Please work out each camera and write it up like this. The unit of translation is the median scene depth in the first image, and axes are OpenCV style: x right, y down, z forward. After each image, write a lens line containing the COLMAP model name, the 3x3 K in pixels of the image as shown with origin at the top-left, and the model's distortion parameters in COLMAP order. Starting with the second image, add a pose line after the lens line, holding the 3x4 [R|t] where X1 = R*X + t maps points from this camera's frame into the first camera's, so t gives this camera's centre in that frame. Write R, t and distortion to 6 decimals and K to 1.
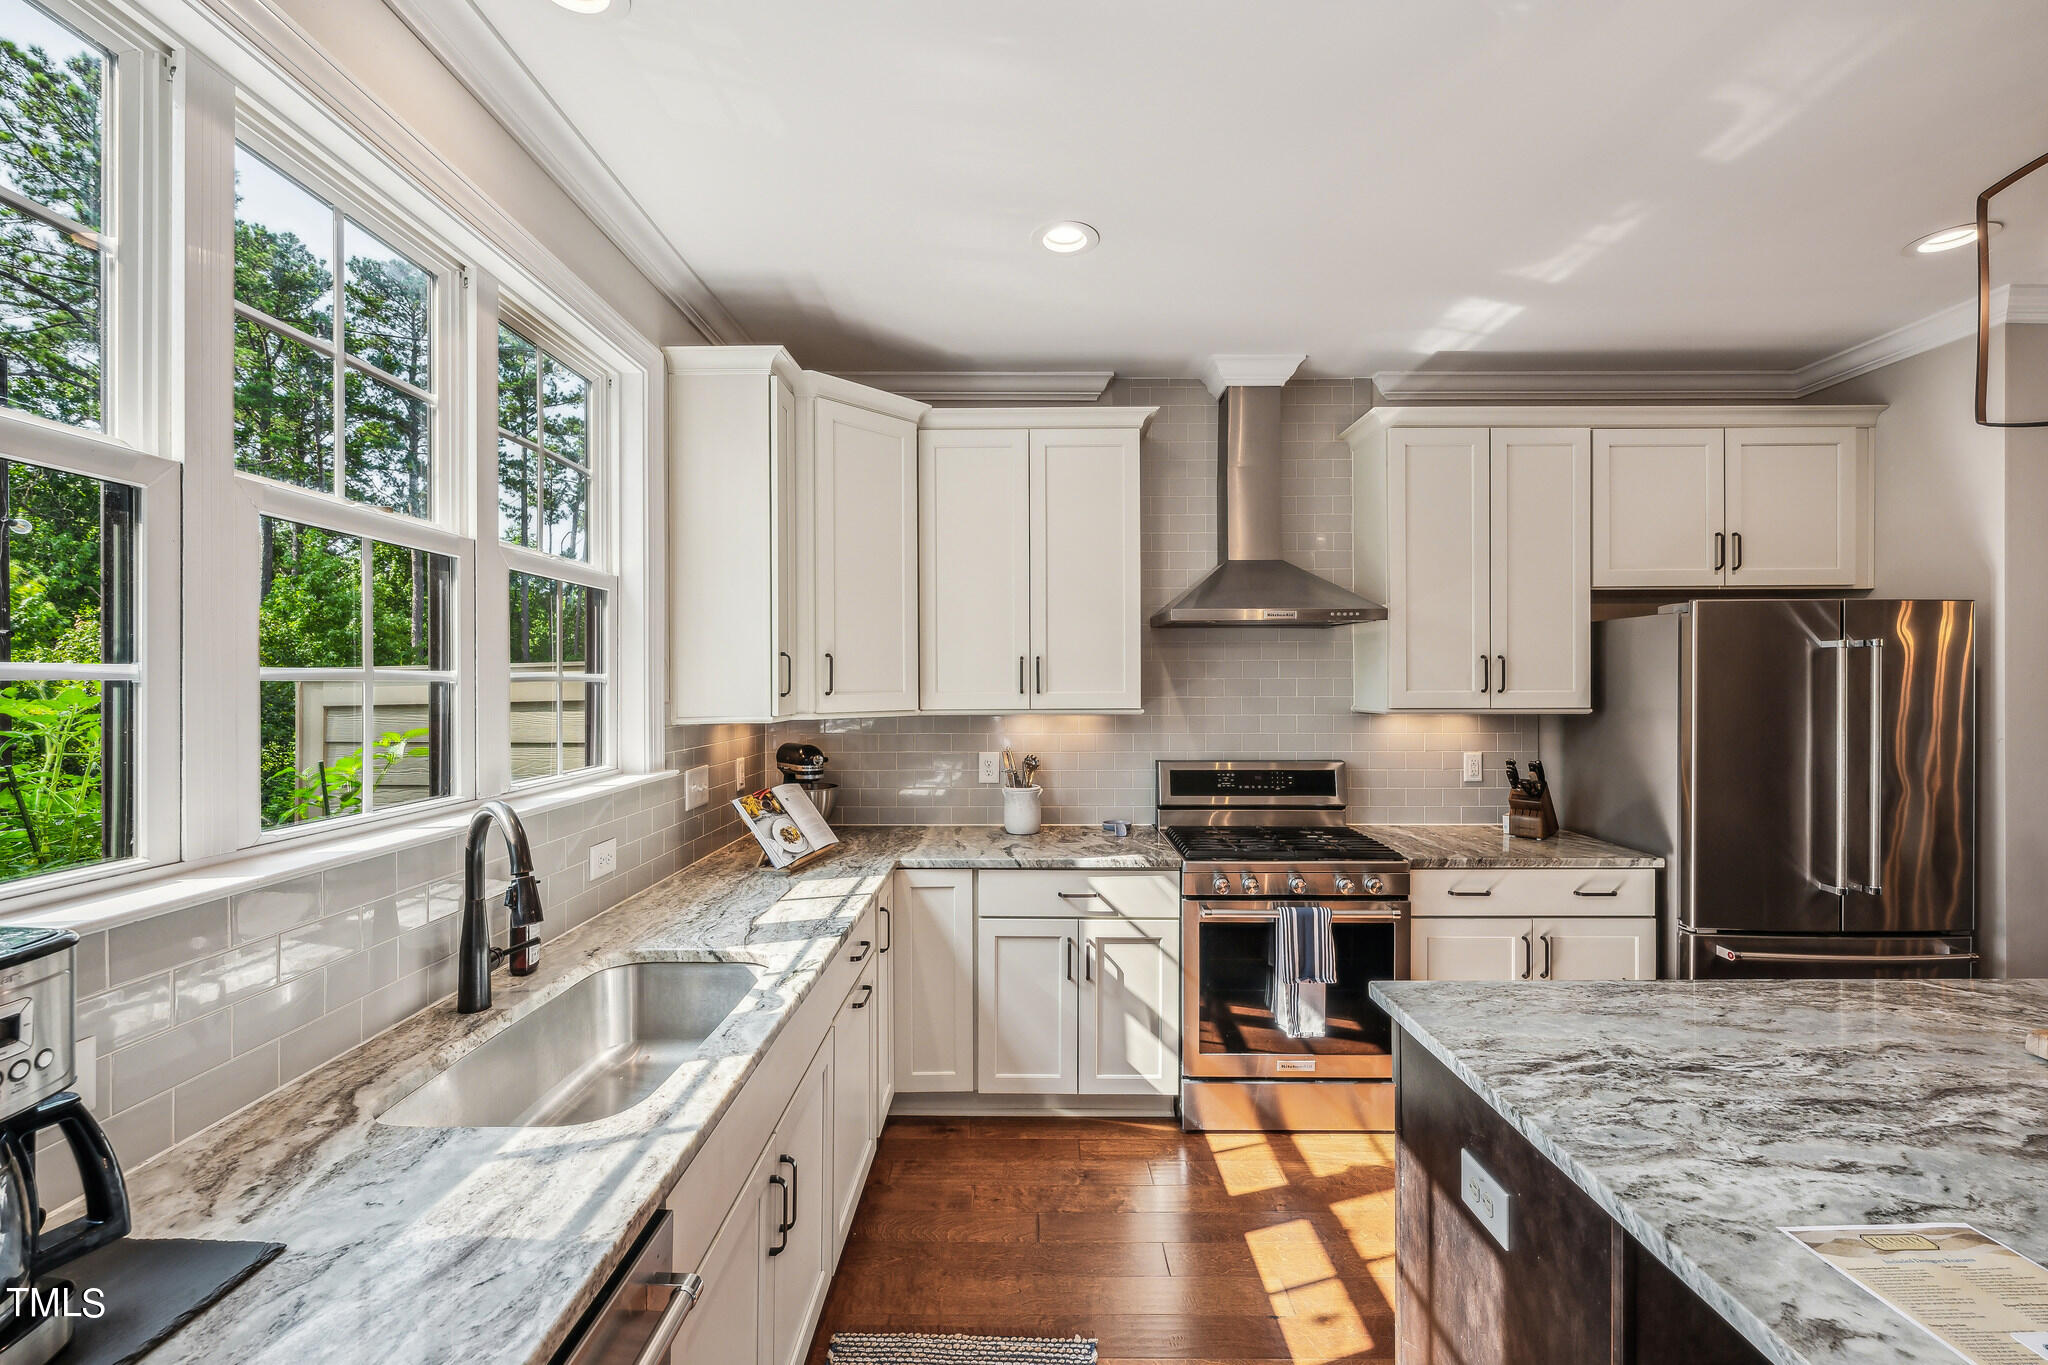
lens RADIAL K [[825.9, 0, 1024.0], [0, 825.9, 682.5], [0, 0, 1]] dist [-0.001557, -0.000390]
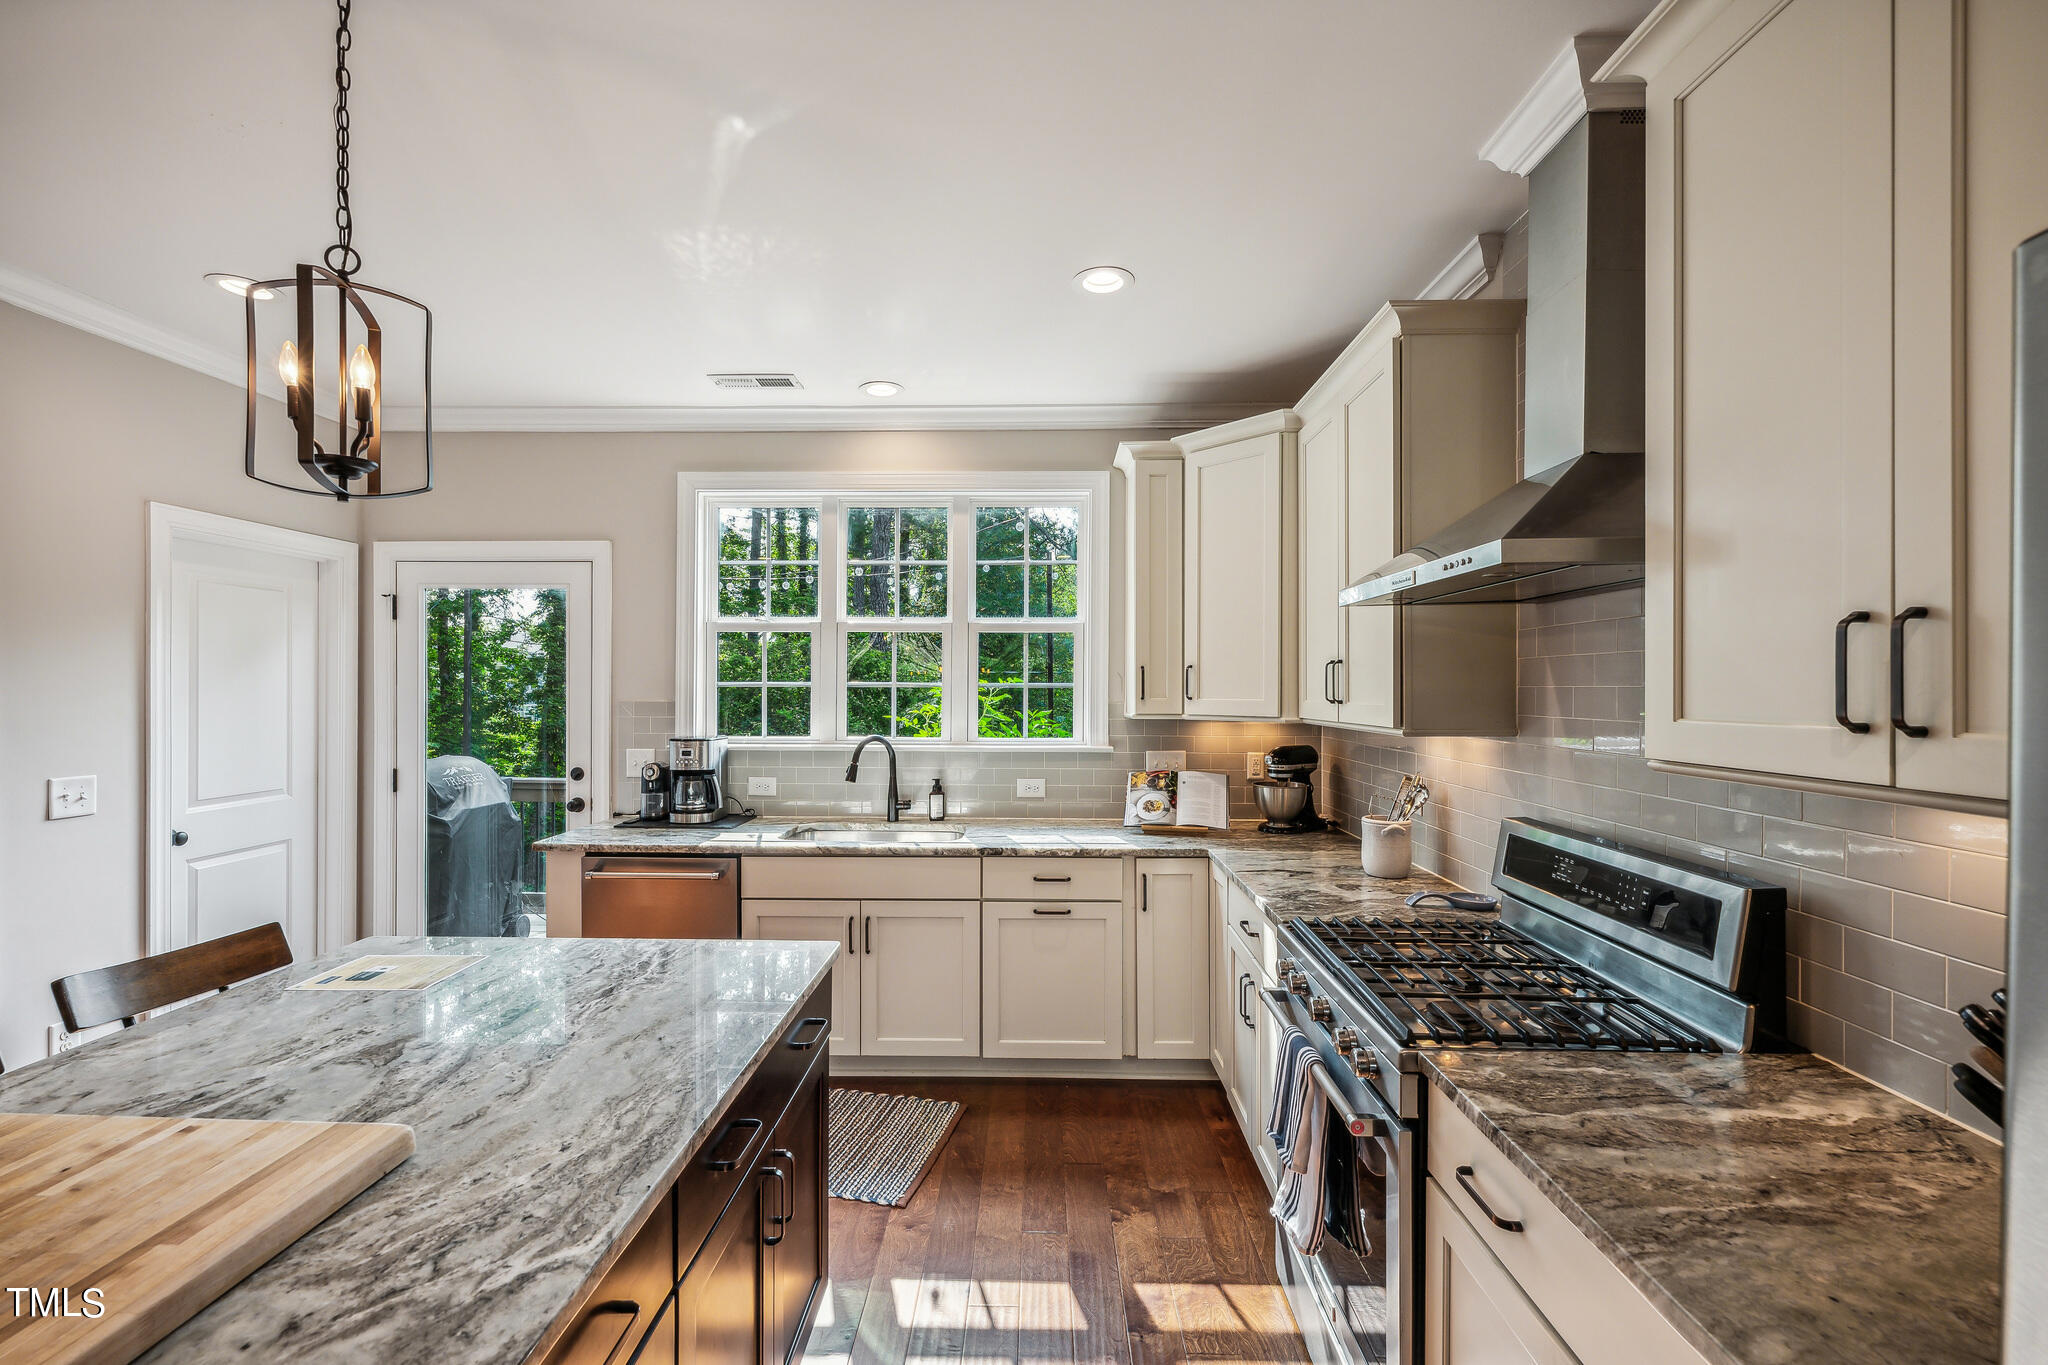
lens RADIAL K [[825.9, 0, 1024.0], [0, 825.9, 682.5], [0, 0, 1]] dist [-0.001557, -0.000390]
pose [[-0.010475, -0.003846, -0.999938, 1.232639], [-0.003878, 0.999985, -0.003806, -0.006920], [0.999938, 0.003838, -0.010490, 0.977674]]
